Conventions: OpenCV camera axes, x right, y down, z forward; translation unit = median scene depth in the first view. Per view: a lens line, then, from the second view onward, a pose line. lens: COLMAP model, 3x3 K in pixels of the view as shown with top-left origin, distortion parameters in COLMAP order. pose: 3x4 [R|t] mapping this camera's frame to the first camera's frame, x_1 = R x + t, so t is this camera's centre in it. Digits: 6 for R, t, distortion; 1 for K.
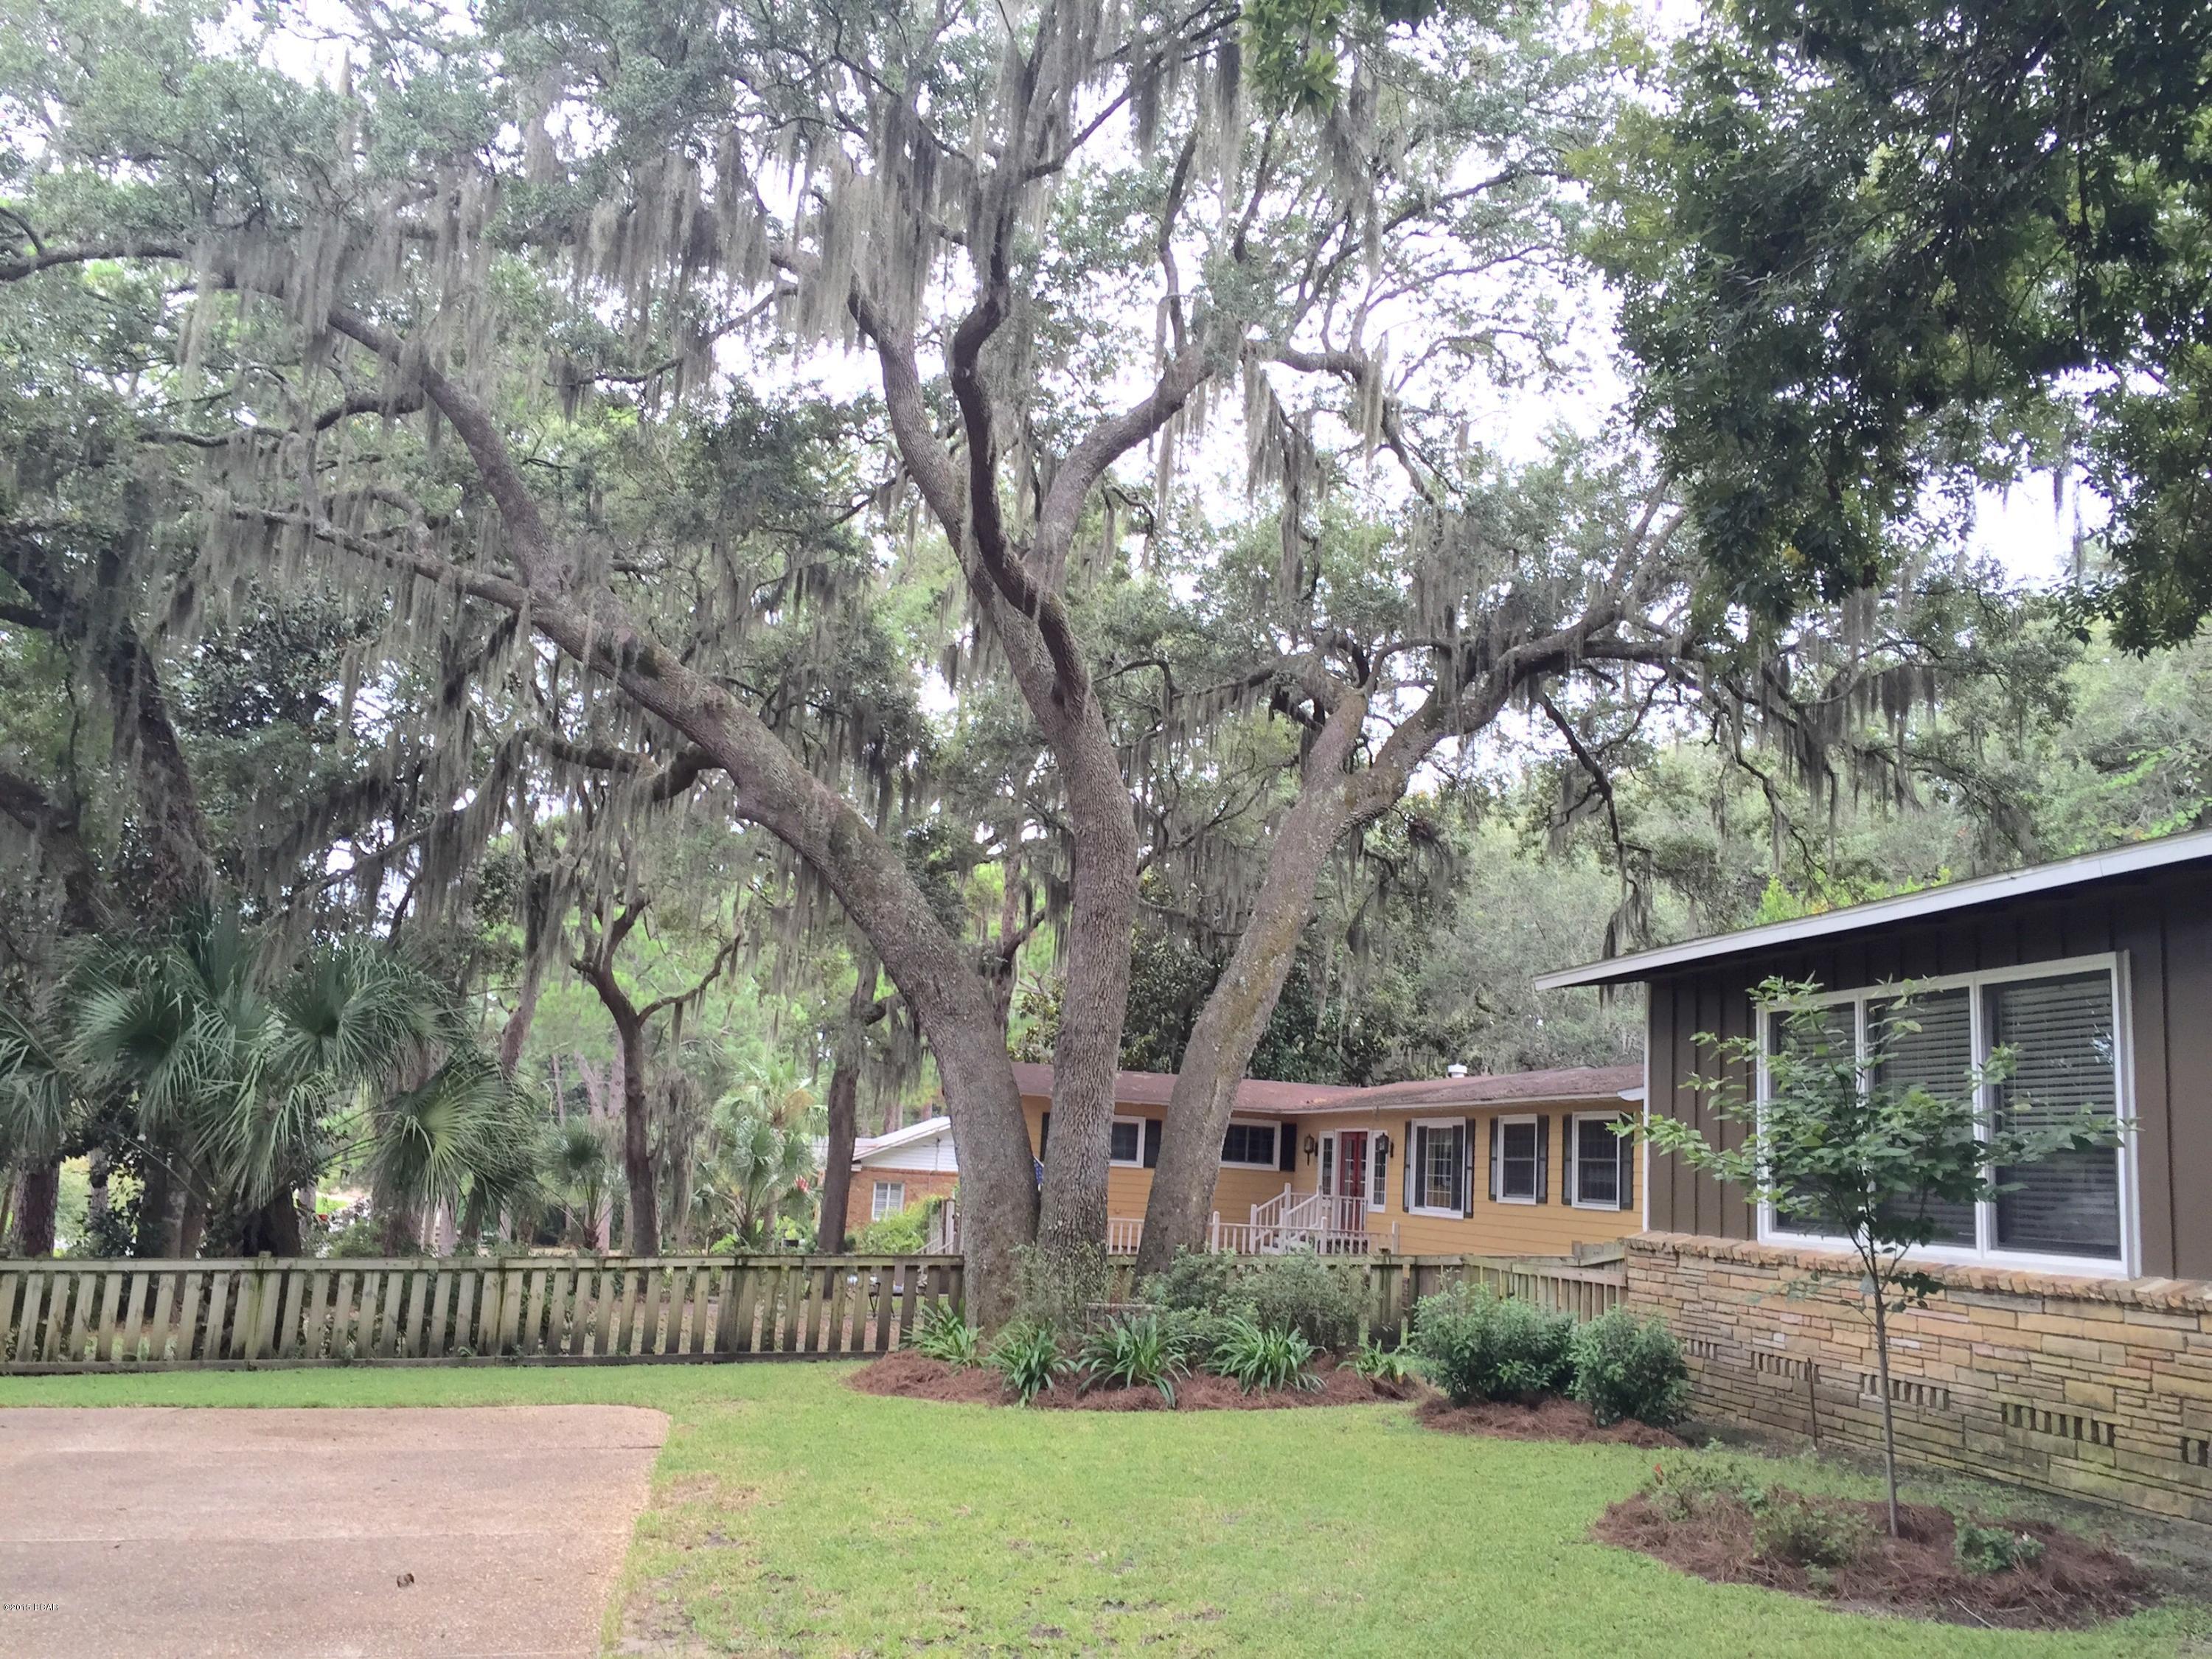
lens RADIAL K [[1860.5, 0, 1093.8], [0, 1860.5, 827.5], [0, 0, 1]] dist [0.034673, -0.011300]
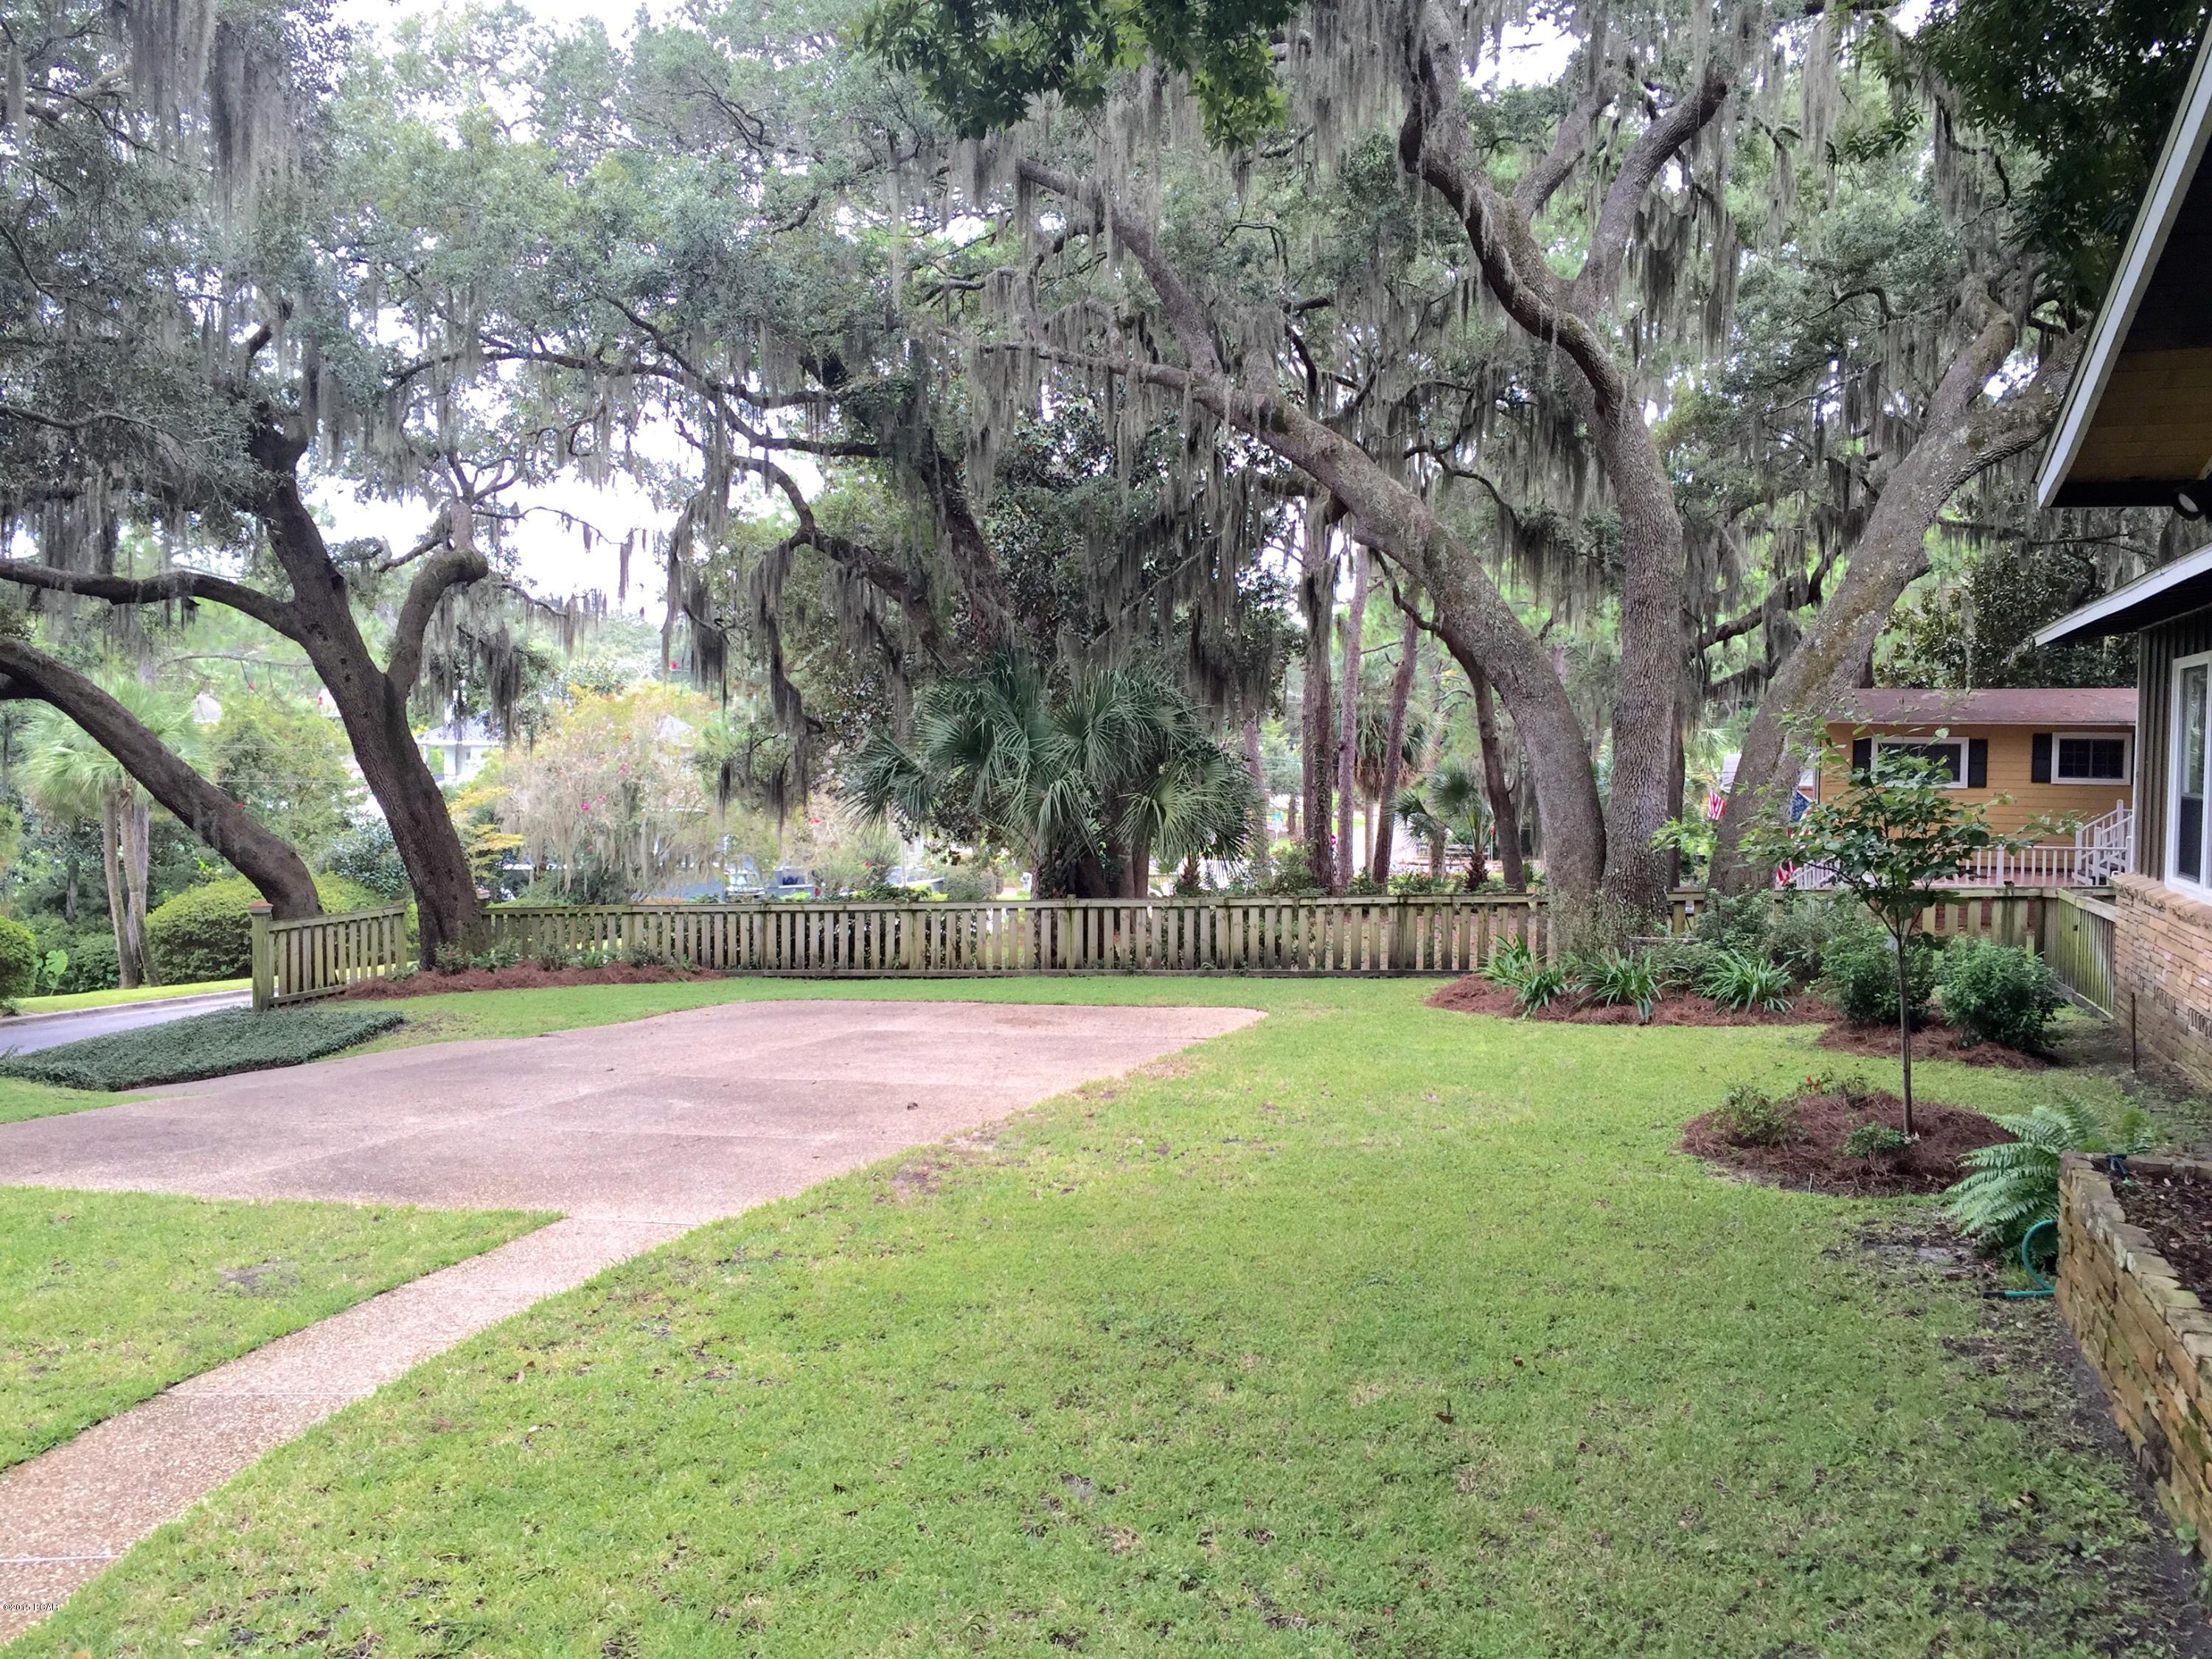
lens RADIAL K [[1860.5, 0, 1093.8], [0, 1860.5, 827.5], [0, 0, 1]] dist [0.034673, -0.011300]
pose [[0.854778, -0.028083, -0.518234, 0.284507], [0.134556, 0.976384, 0.169026, -0.052479], [0.501248, -0.214211, 0.838370, -0.134721]]
